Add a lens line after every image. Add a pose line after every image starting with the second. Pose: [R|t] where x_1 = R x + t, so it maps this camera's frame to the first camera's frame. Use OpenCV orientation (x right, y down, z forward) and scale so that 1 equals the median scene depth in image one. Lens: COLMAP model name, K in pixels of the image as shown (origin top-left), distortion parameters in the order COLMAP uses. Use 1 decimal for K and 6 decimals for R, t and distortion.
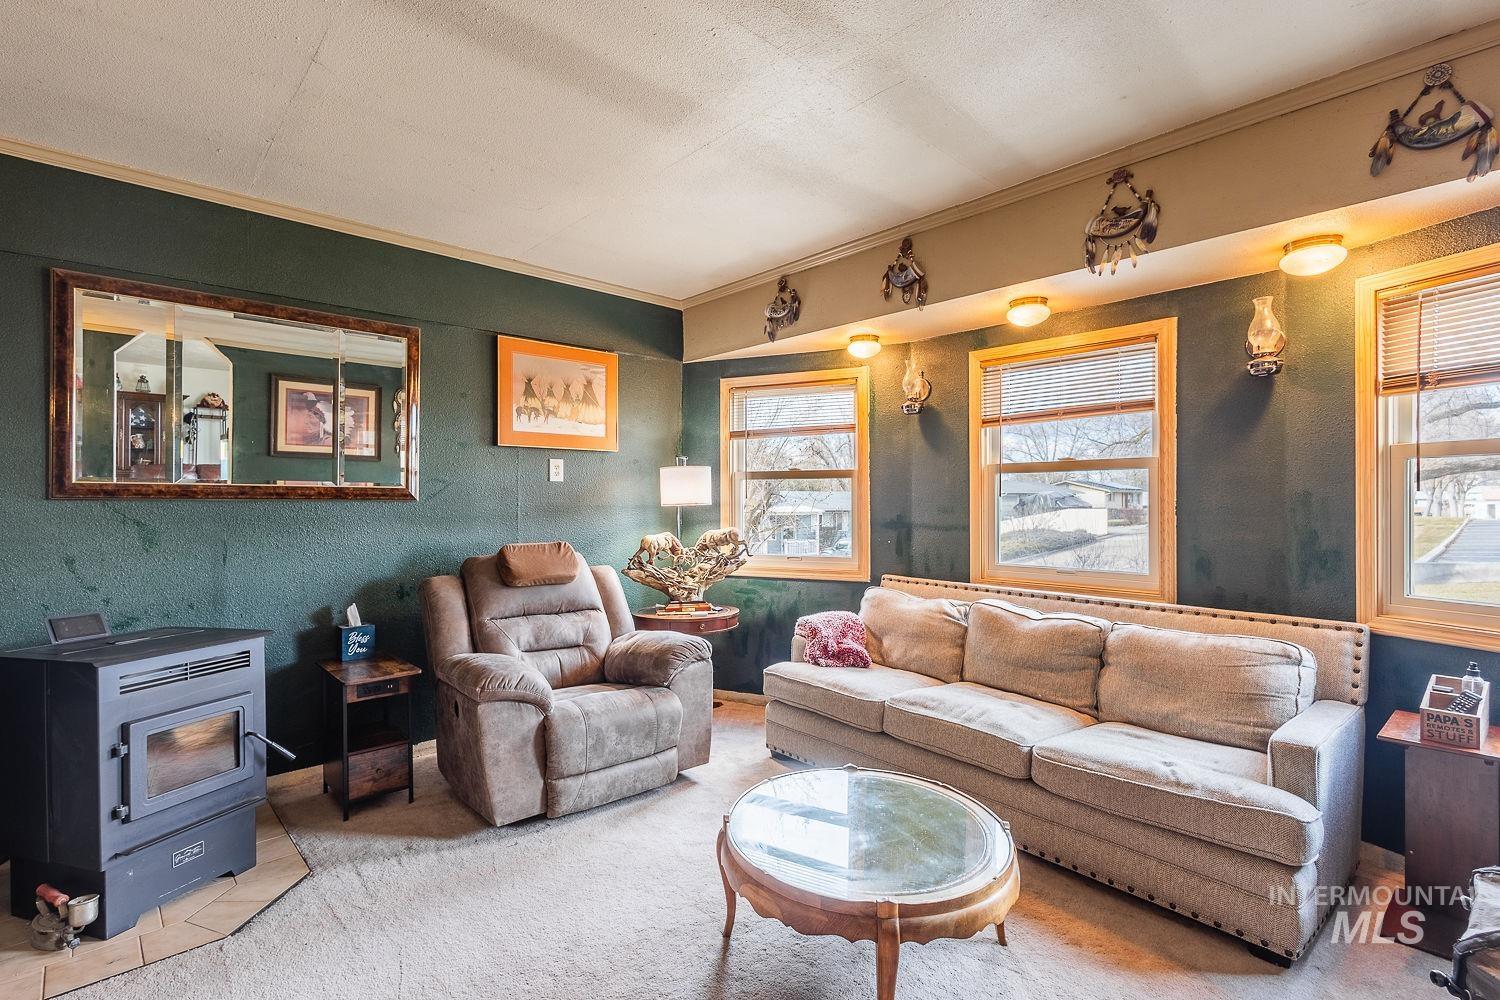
lens RADIAL K [[695.7, 0, 748.7], [0, 695.7, 502.4], [0, 0, 1]] dist [0.004472, -0.004717]
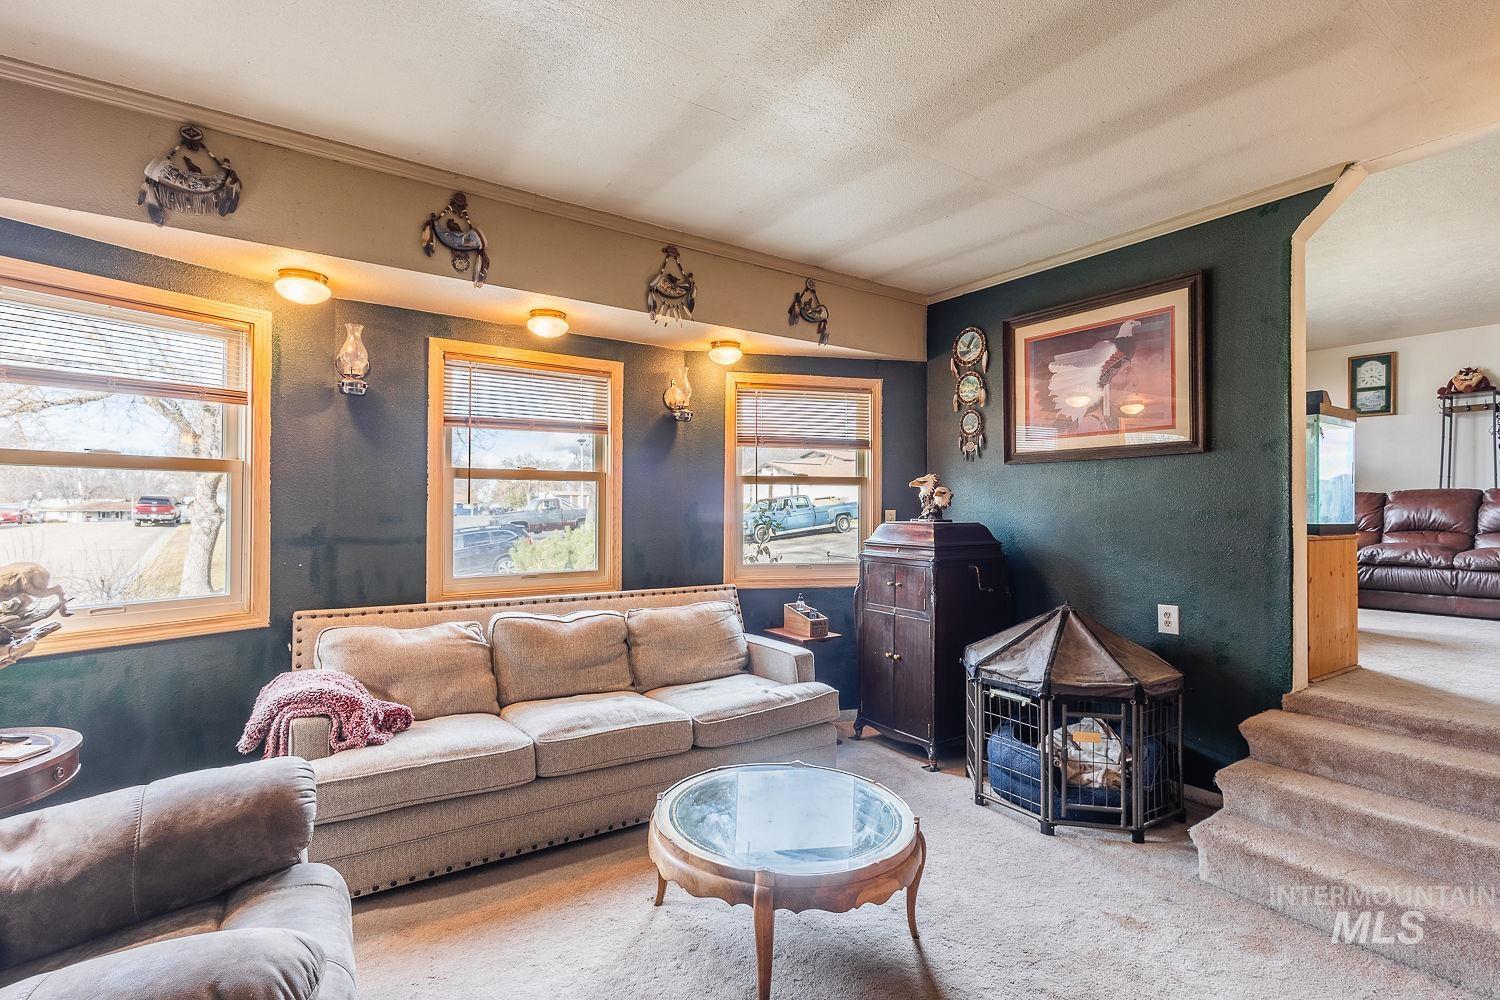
lens RADIAL K [[695.7, 0, 748.7], [0, 695.7, 502.4], [0, 0, 1]] dist [0.004472, -0.004717]
pose [[0.144914, 0.008420, 0.989408, -0.576716], [-0.000737, 0.999964, -0.008401, -0.003028], [-0.989444, 0.000488, 0.144915, 0.571001]]
